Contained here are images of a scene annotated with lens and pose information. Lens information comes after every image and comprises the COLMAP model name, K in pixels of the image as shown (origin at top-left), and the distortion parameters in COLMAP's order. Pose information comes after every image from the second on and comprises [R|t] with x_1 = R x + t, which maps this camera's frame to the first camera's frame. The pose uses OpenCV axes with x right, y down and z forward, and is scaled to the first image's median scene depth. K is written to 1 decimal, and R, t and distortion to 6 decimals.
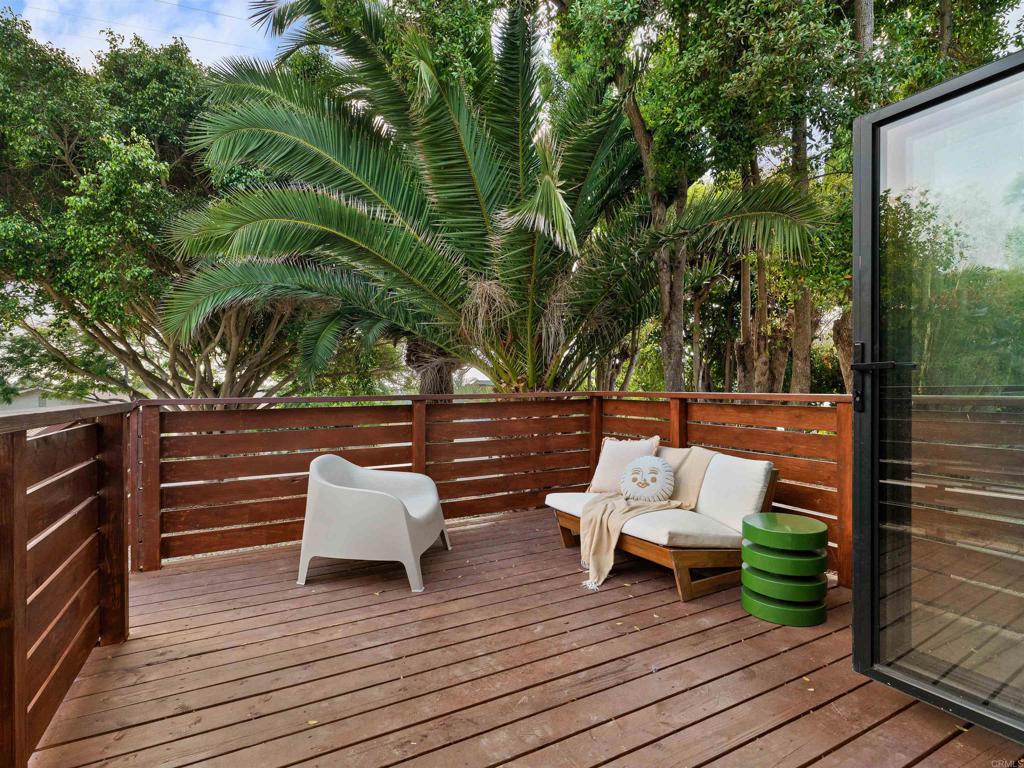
lens RADIAL K [[525.3, 0, 538.6], [0, 525.3, 387.2], [0, 0, 1]] dist [-0.002841, 0.001336]
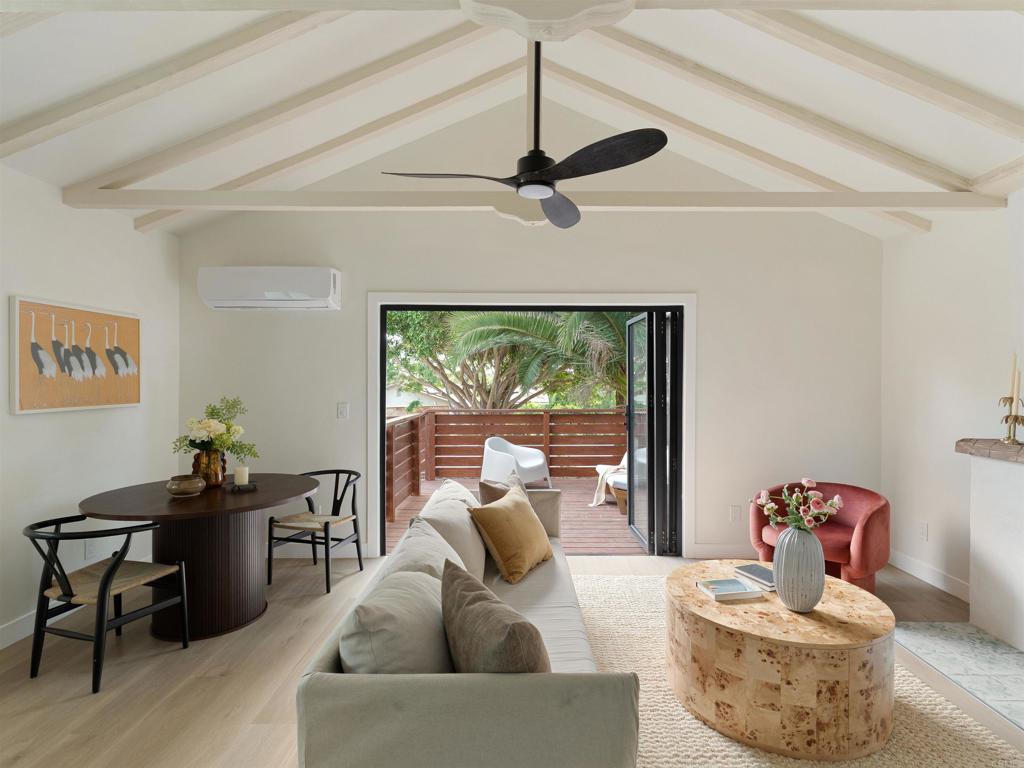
lens RADIAL K [[525.3, 0, 516.1], [0, 525.3, 391.1], [0, 0, 1]] dist [-0.002841, 0.001336]
pose [[0.859102, 0.016205, -0.511548, 0.474295], [-0.007411, 0.999788, 0.019226, -0.064451], [0.511751, -0.012727, 0.859040, -0.501167]]
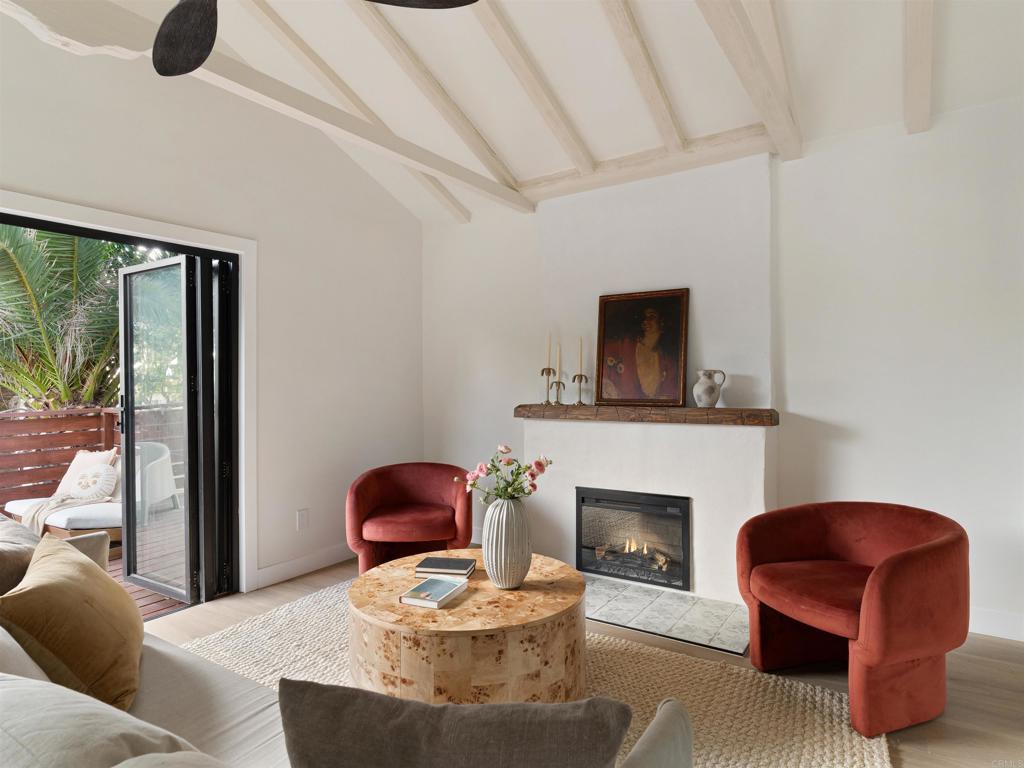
lens RADIAL K [[586.1, 0, 519.0], [0, 586.1, 383.9], [0, 0, 1]] dist [-0.002203, 0.000311]
pose [[0.898932, -0.009021, 0.437995, 0.298972], [0.006798, 0.999955, 0.006642, -0.039446], [-0.438035, -0.002993, 0.898953, -0.429431]]
